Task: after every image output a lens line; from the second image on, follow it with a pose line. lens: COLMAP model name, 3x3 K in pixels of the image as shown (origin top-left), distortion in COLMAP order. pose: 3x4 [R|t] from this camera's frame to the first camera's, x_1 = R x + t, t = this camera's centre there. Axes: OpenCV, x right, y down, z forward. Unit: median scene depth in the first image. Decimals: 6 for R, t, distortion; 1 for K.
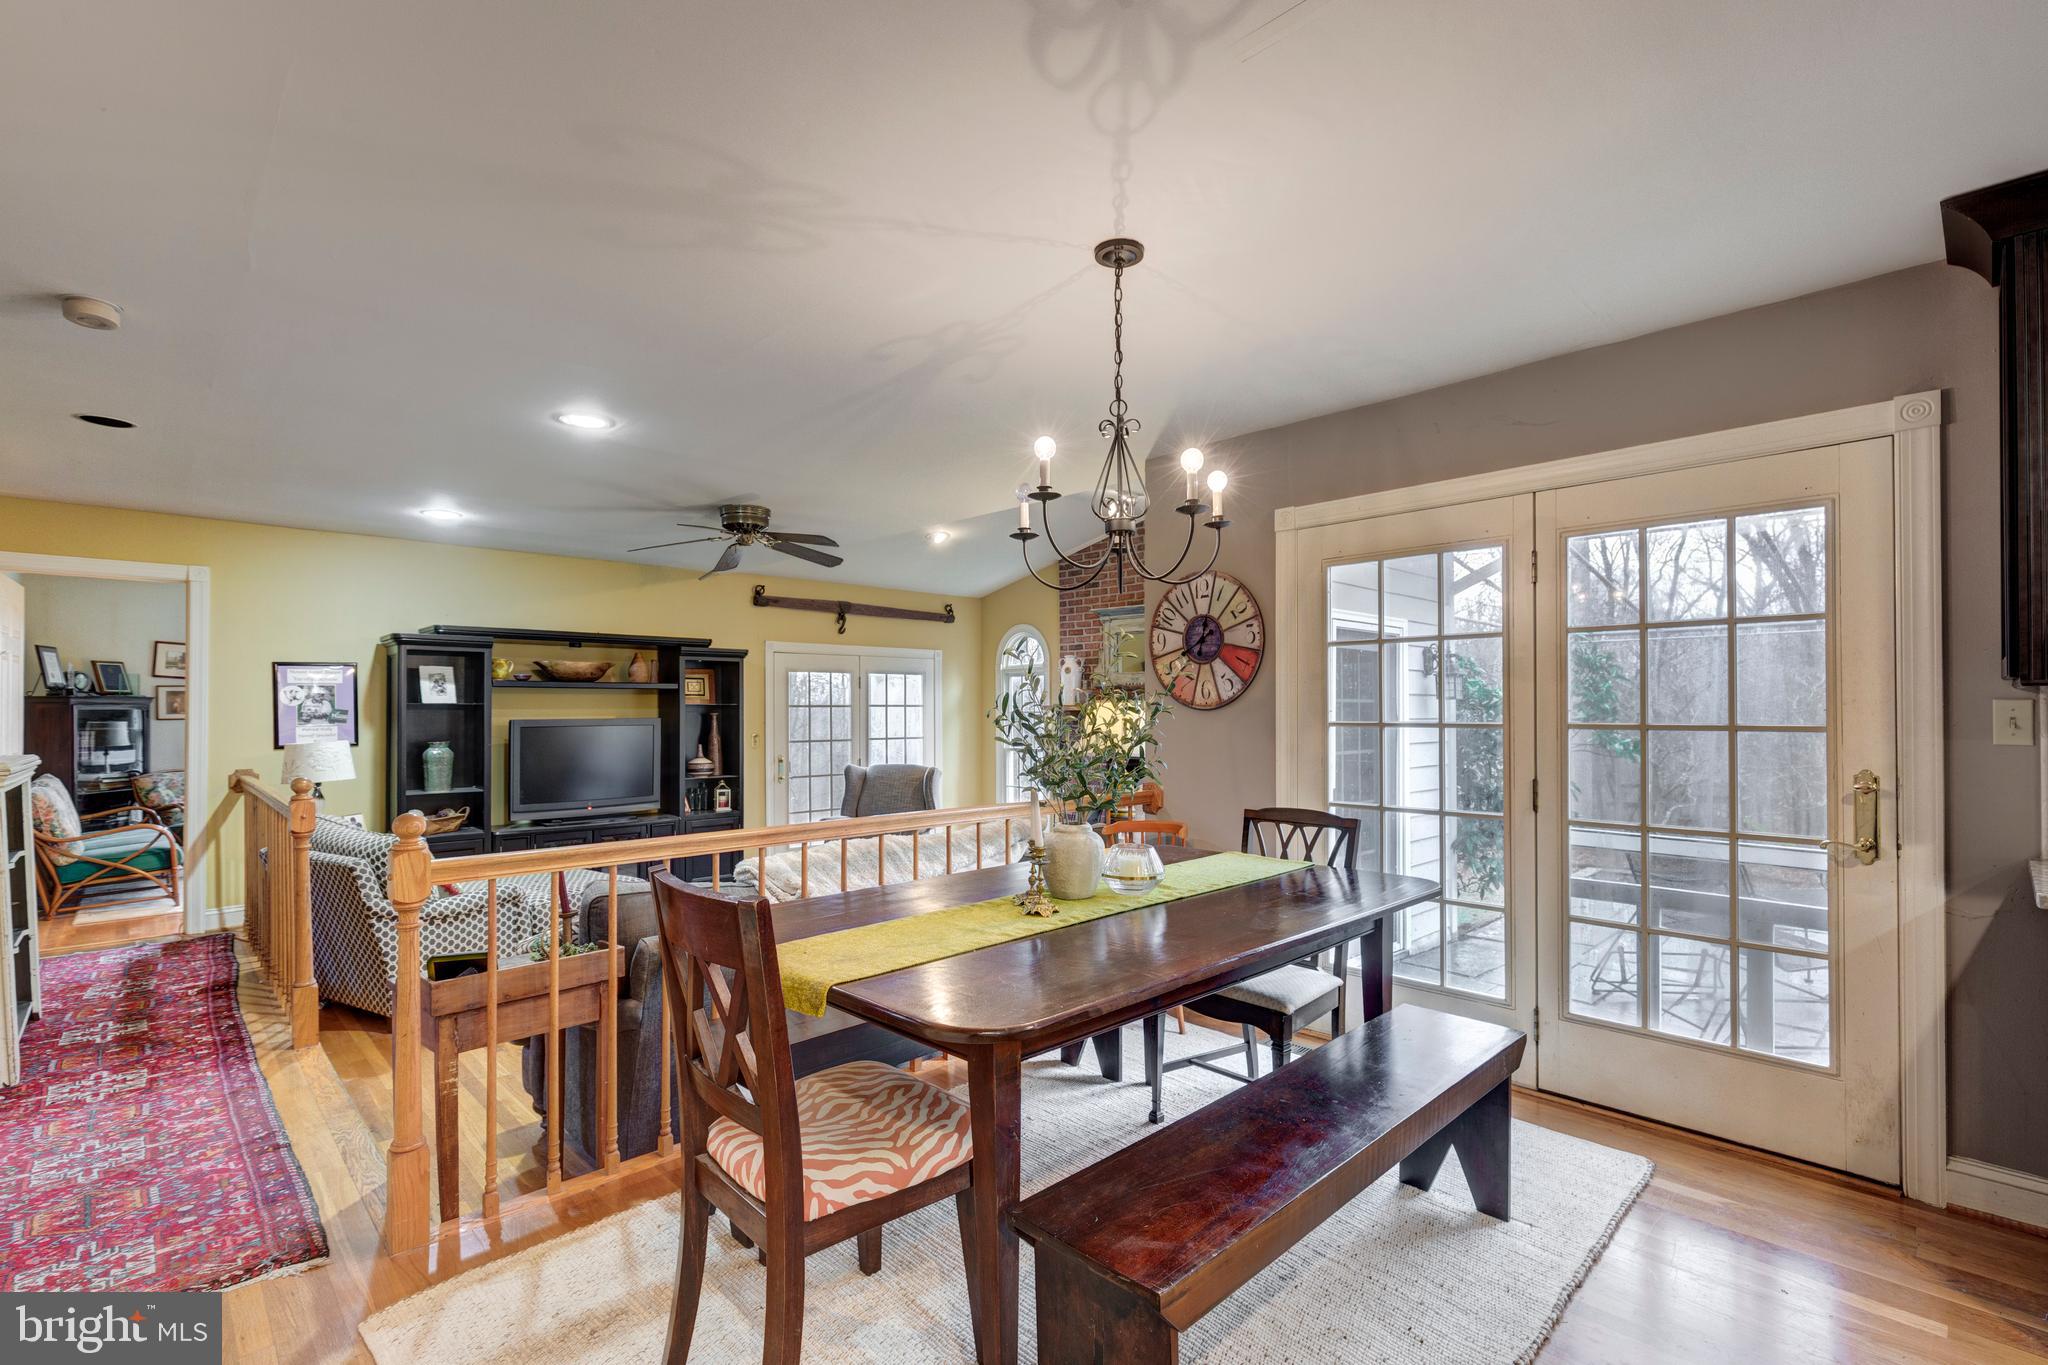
lens RADIAL K [[940.0, 0, 1023.6], [0, 940.0, 697.4], [0, 0, 1]] dist [-0.003150, -0.000556]
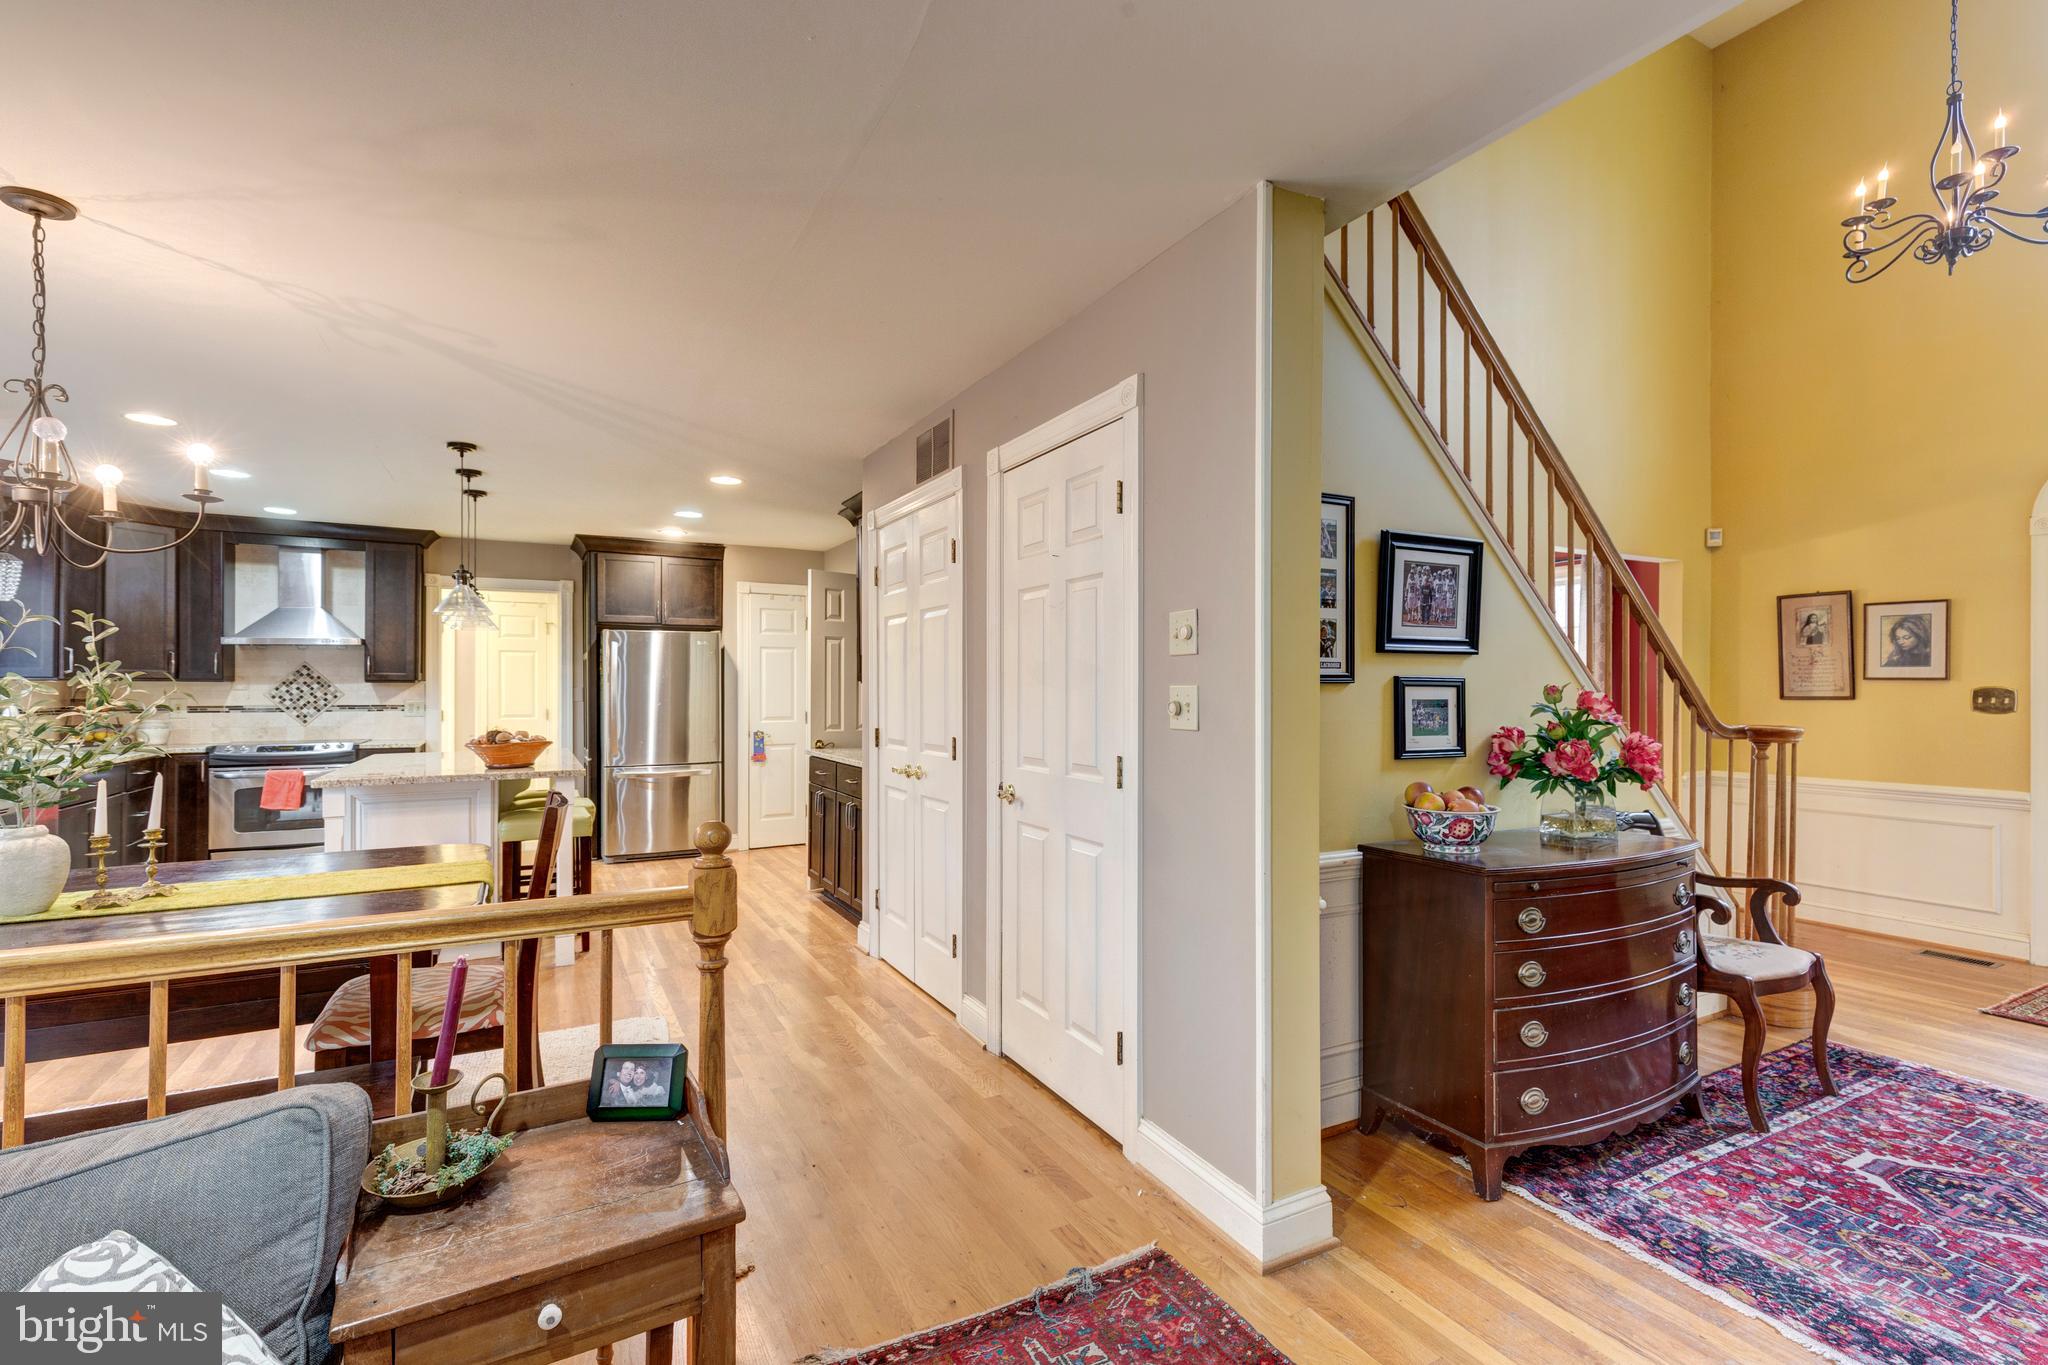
lens RADIAL K [[940.0, 0, 1023.6], [0, 940.0, 697.4], [0, 0, 1]] dist [-0.003150, -0.000556]
pose [[-0.960332, 0.003412, 0.278837, -0.418927], [0.002876, 0.999993, -0.002330, 0.007308], [-0.278843, -0.001435, -0.960336, 0.622373]]
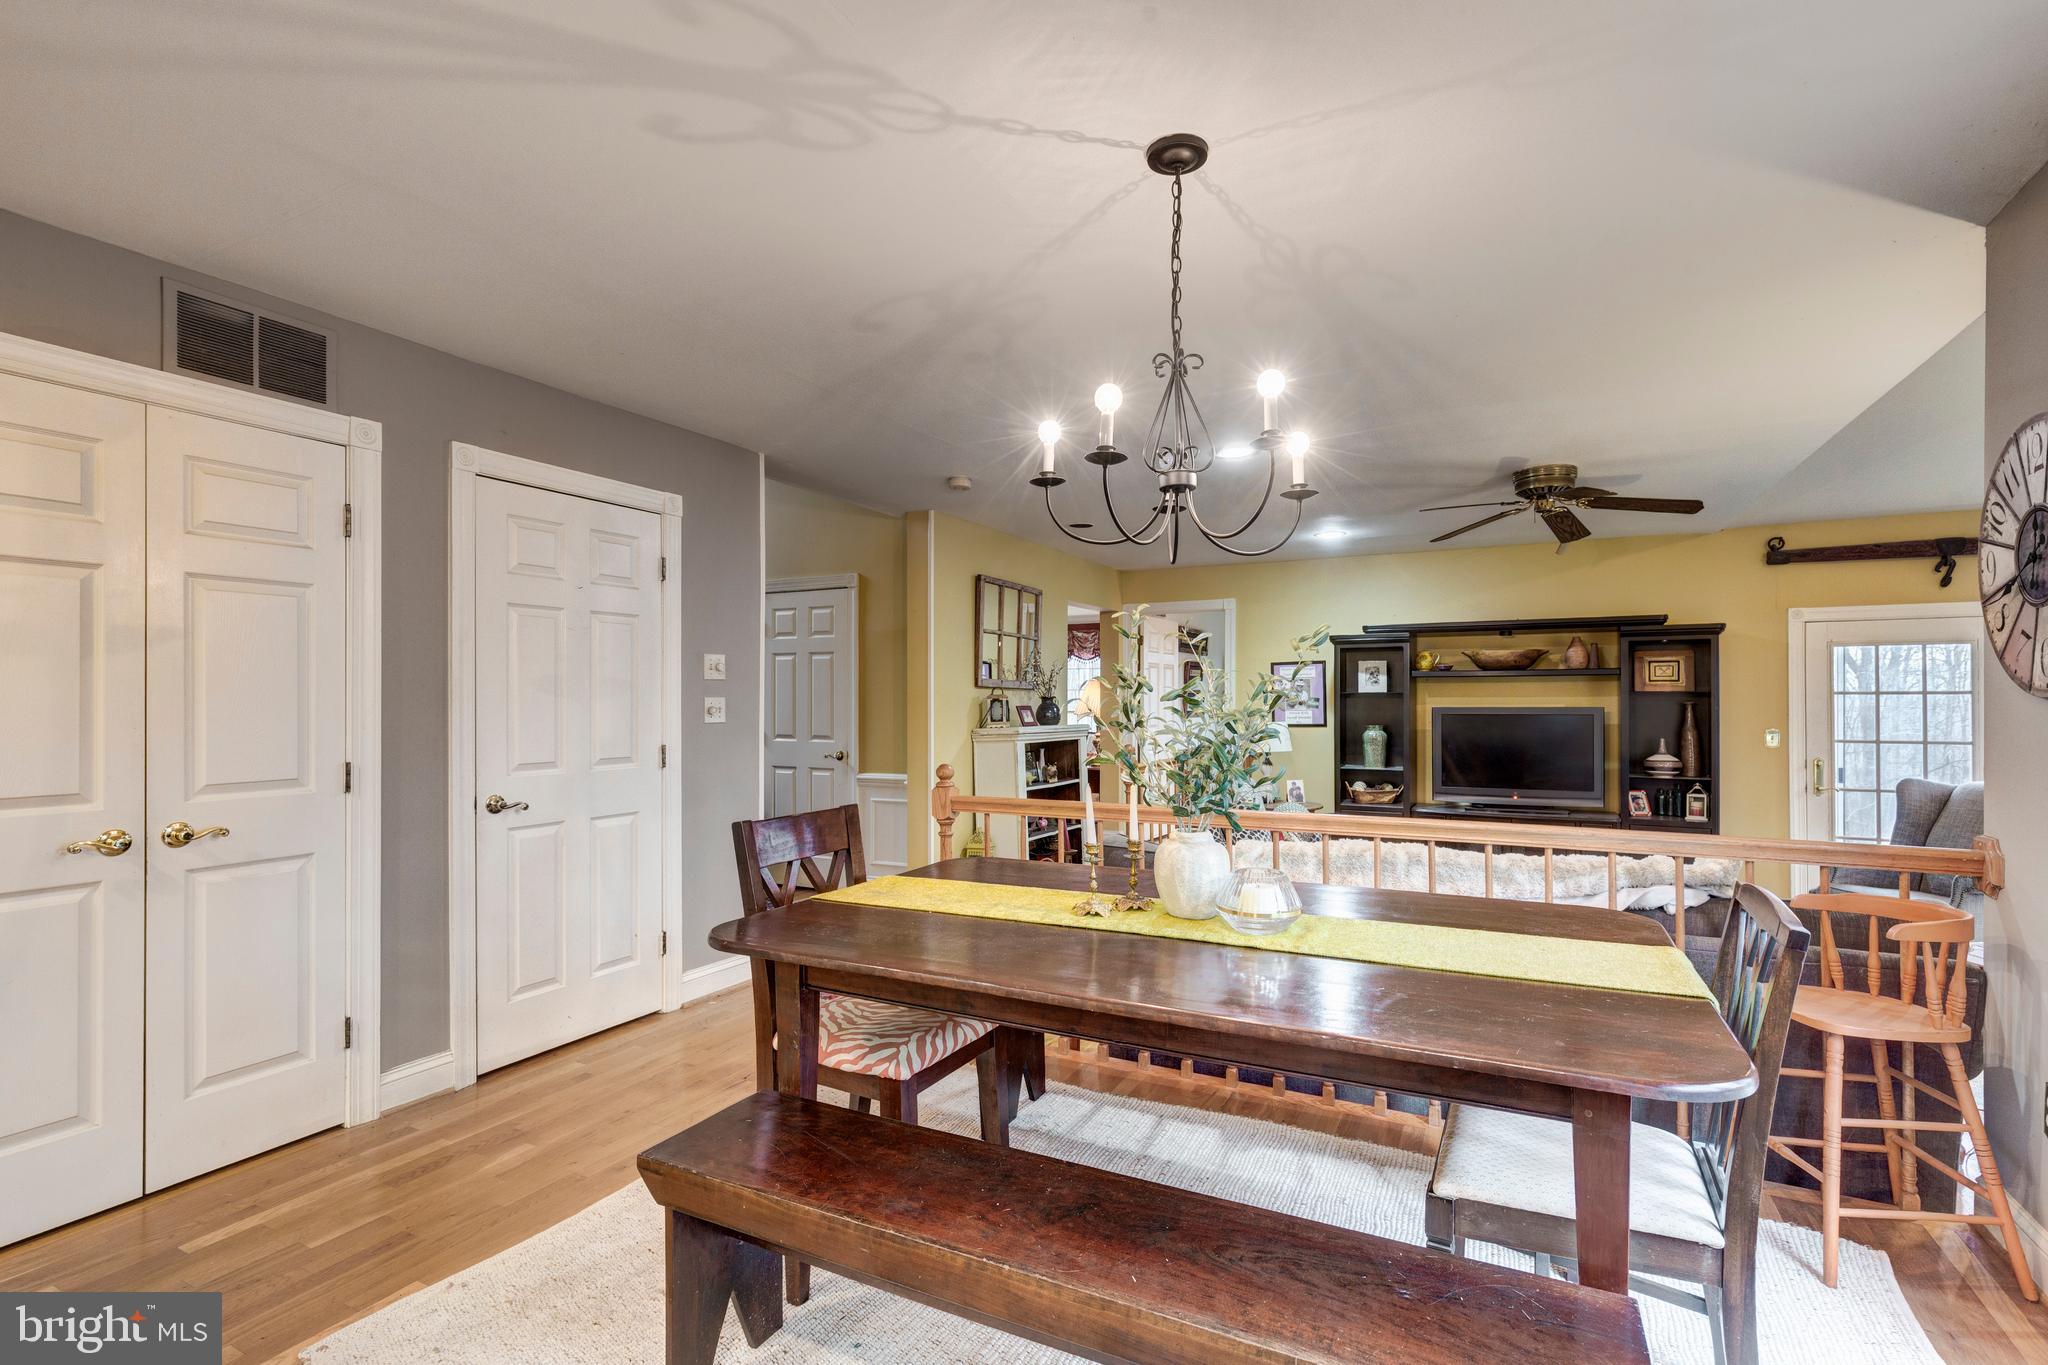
lens RADIAL K [[915.4, 0, 1039.3], [0, 915.4, 691.8], [0, 0, 1]] dist [0.003886, 0.000522]
pose [[0.322149, -0.005907, -0.946671, 0.320816], [0.013263, 0.999911, -0.001726, 0.001935], [0.946596, -0.011999, 0.322199, 0.237396]]
